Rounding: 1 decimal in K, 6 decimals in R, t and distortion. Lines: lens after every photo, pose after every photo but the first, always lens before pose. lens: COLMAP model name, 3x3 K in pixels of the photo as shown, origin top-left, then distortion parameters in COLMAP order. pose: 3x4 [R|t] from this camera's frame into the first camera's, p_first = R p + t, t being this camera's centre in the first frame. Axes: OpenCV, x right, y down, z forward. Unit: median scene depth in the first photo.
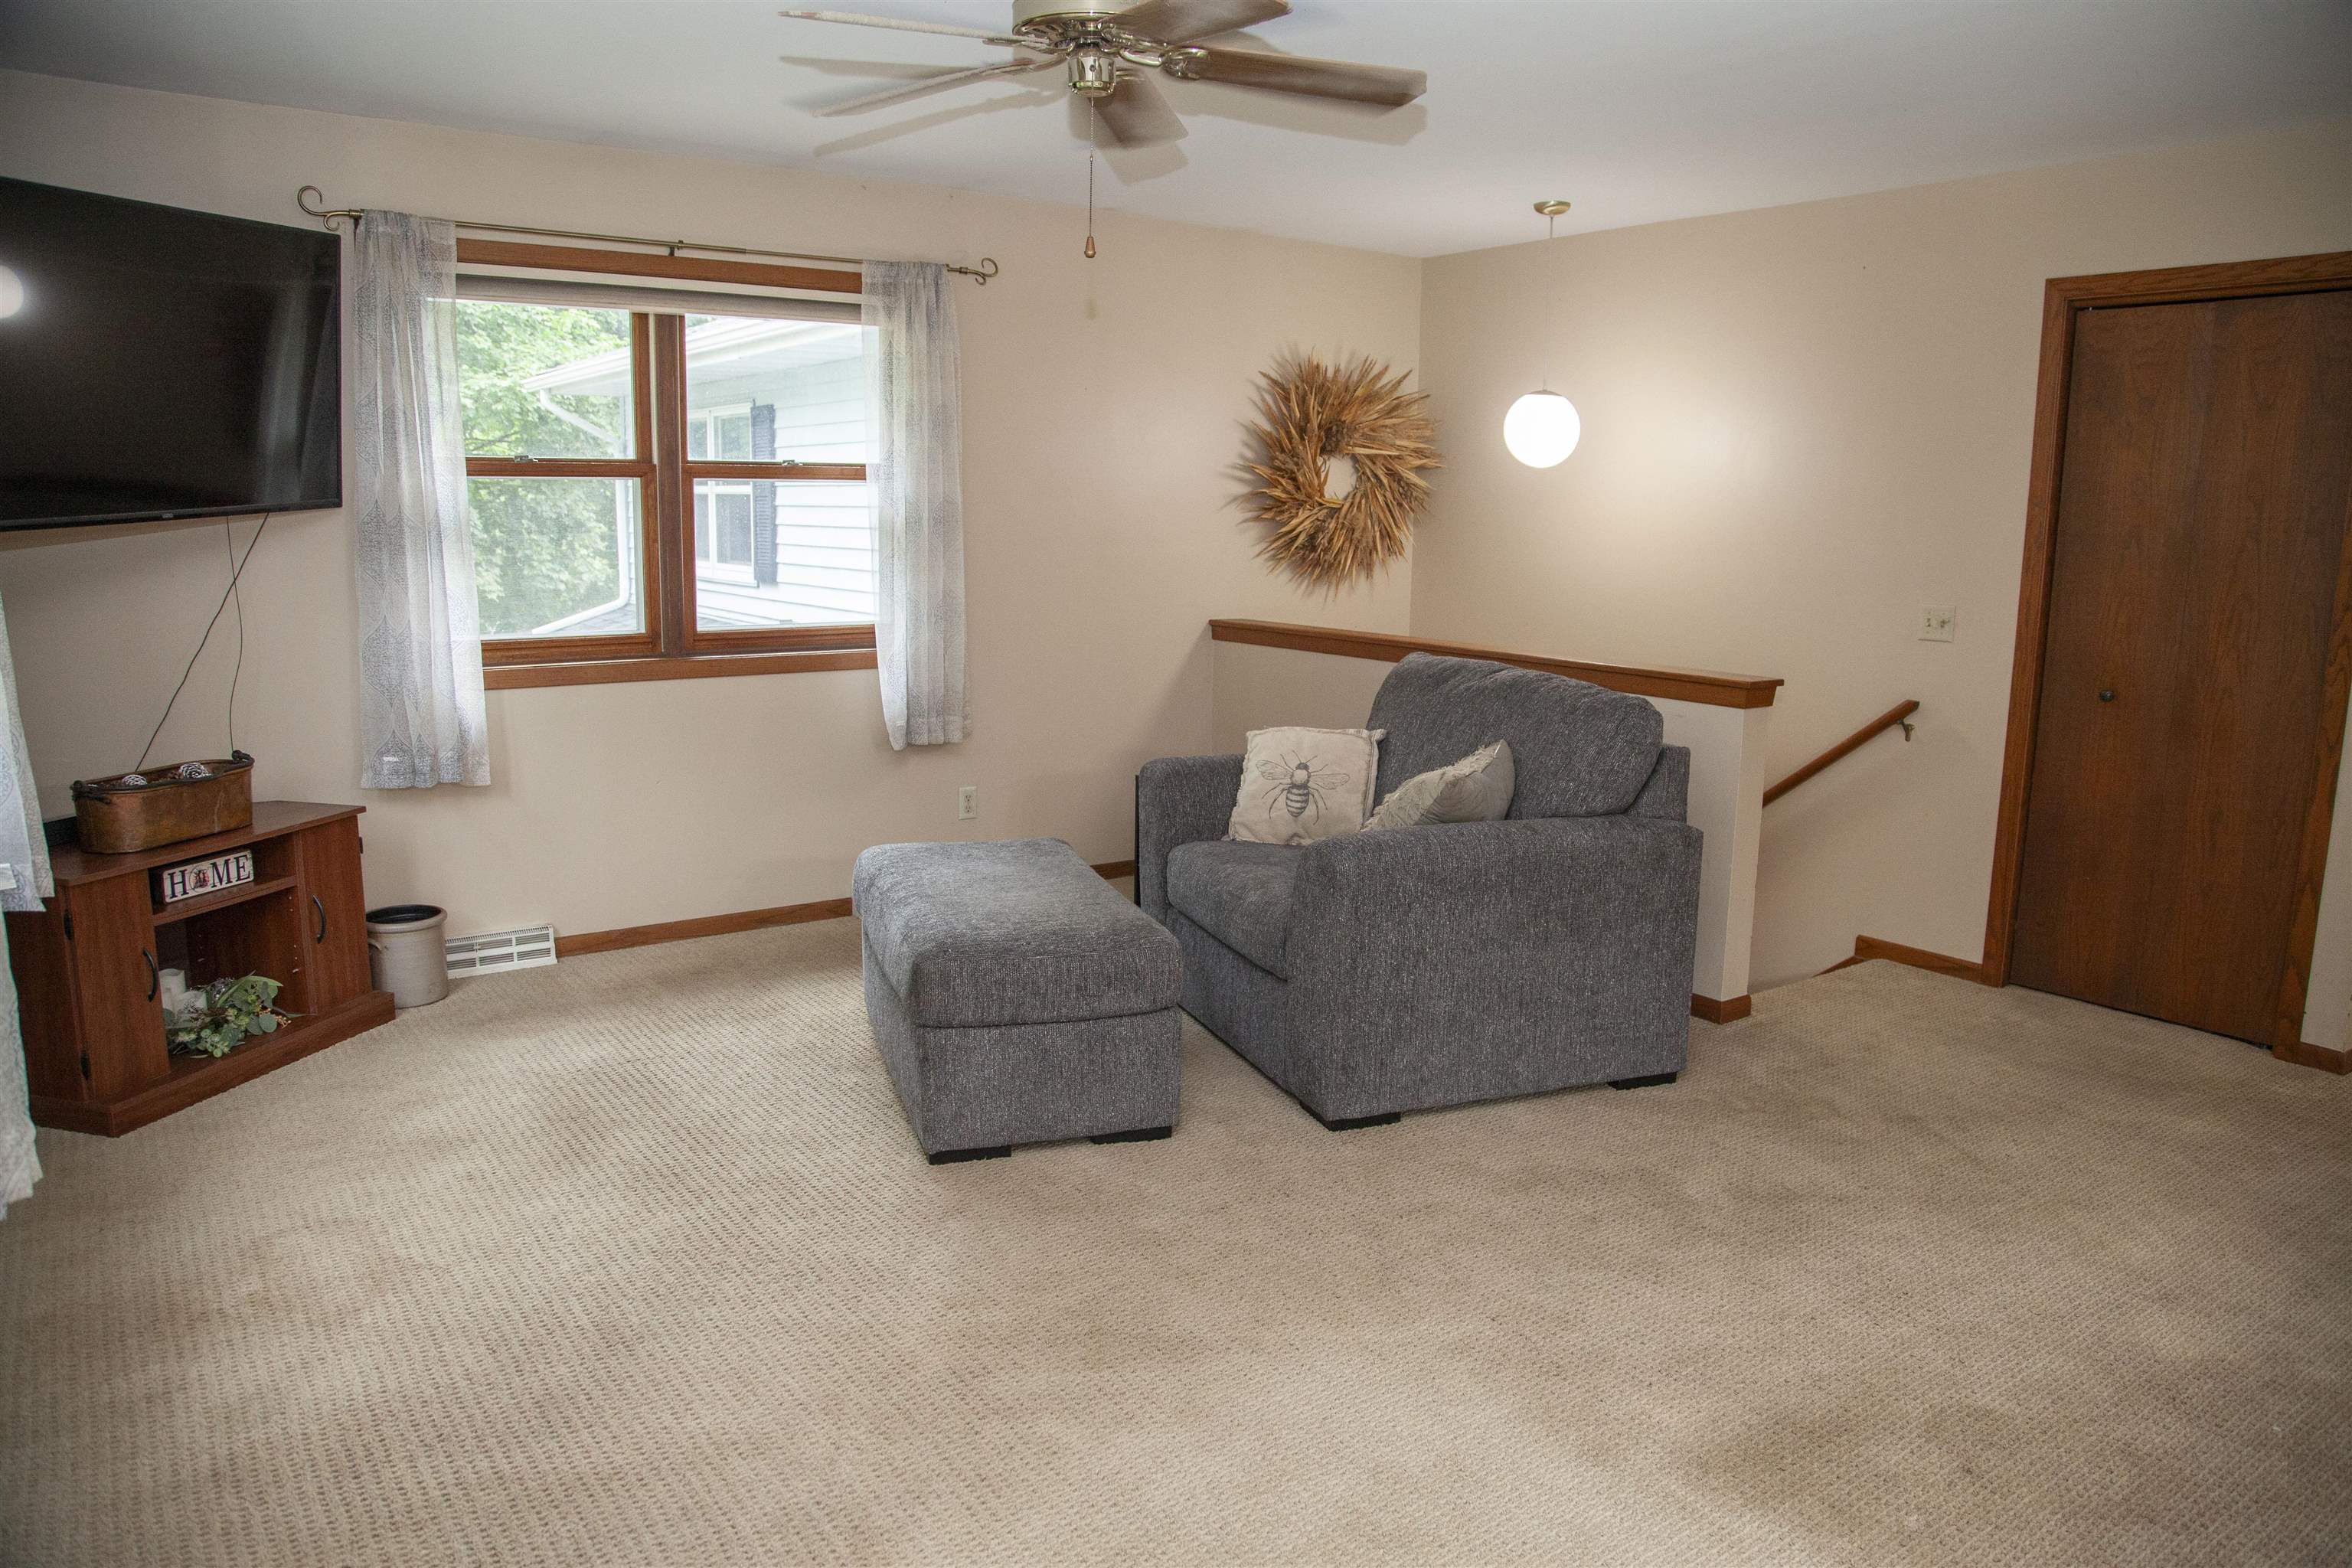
lens RADIAL K [[1584.8, 0, 1187.8], [0, 1584.8, 775.6], [0, 0, 1]] dist [-0.095373, 0.003852]
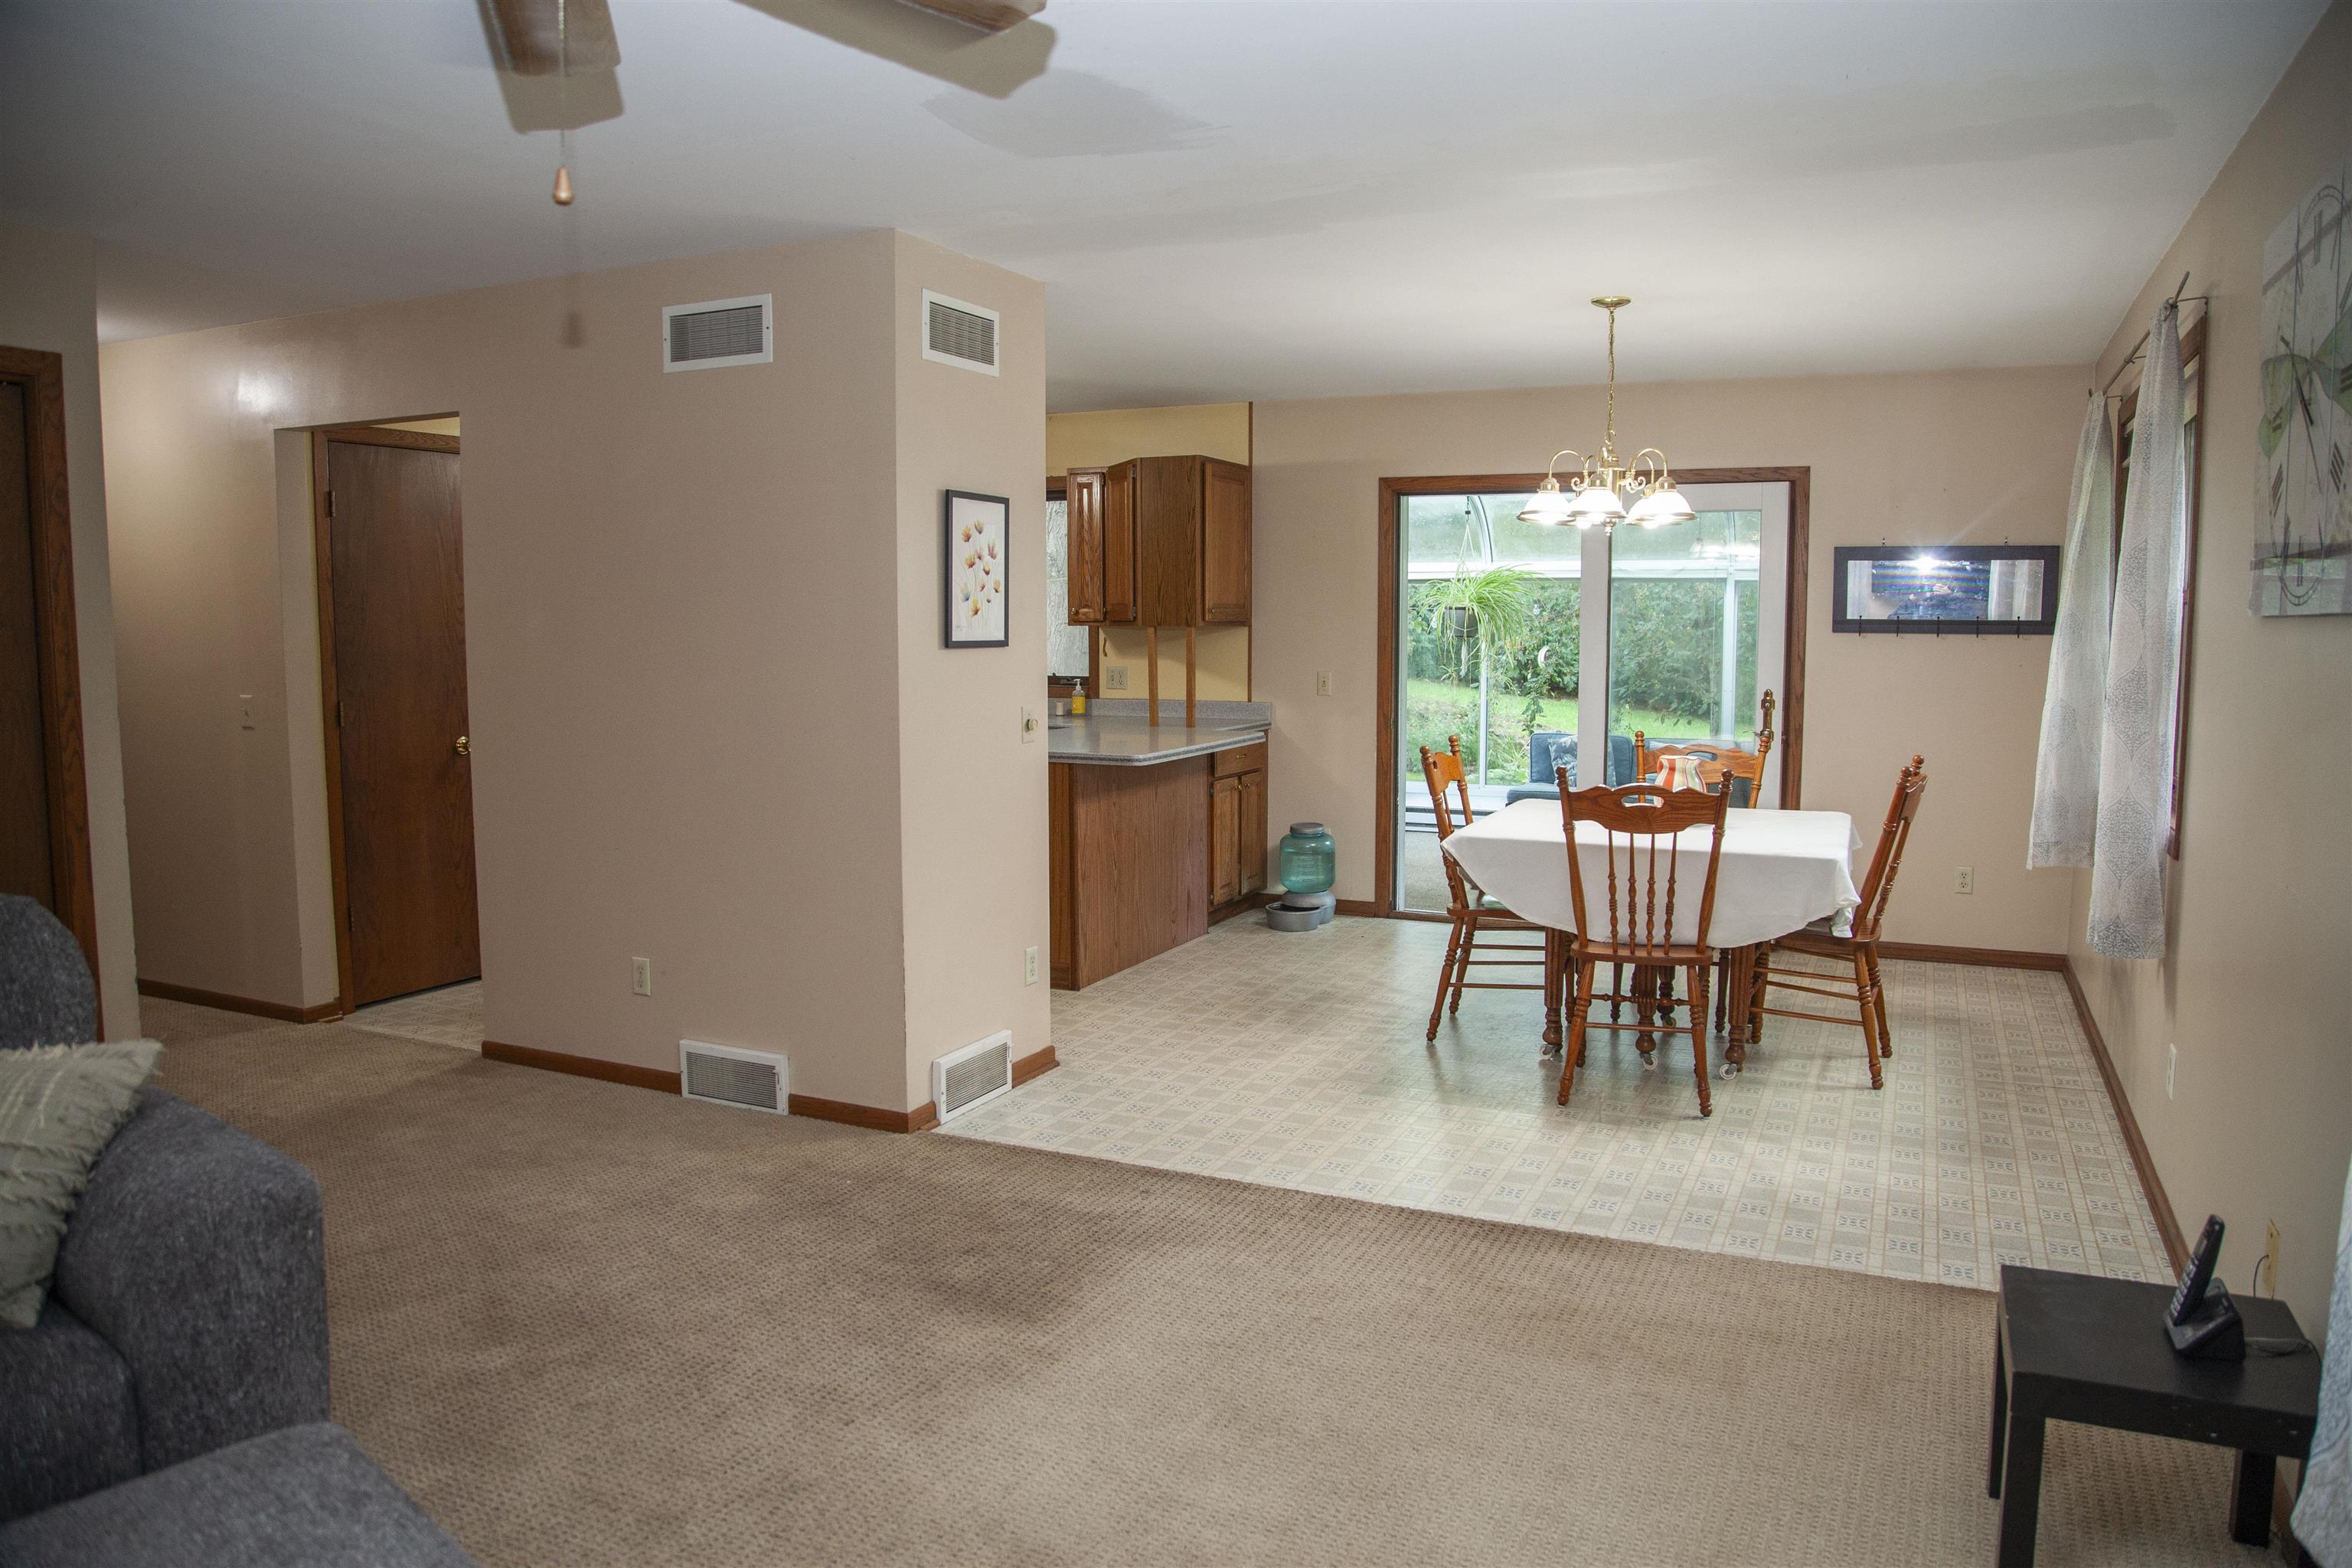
lens RADIAL K [[1584.8, 0, 1187.8], [0, 1584.8, 775.6], [0, 0, 1]] dist [-0.095373, 0.003852]
pose [[-0.485830, -0.100235, 0.868287, -0.671153], [0.141400, 0.971304, 0.191245, -0.193194], [-0.862540, 0.215689, -0.457715, 1.099318]]
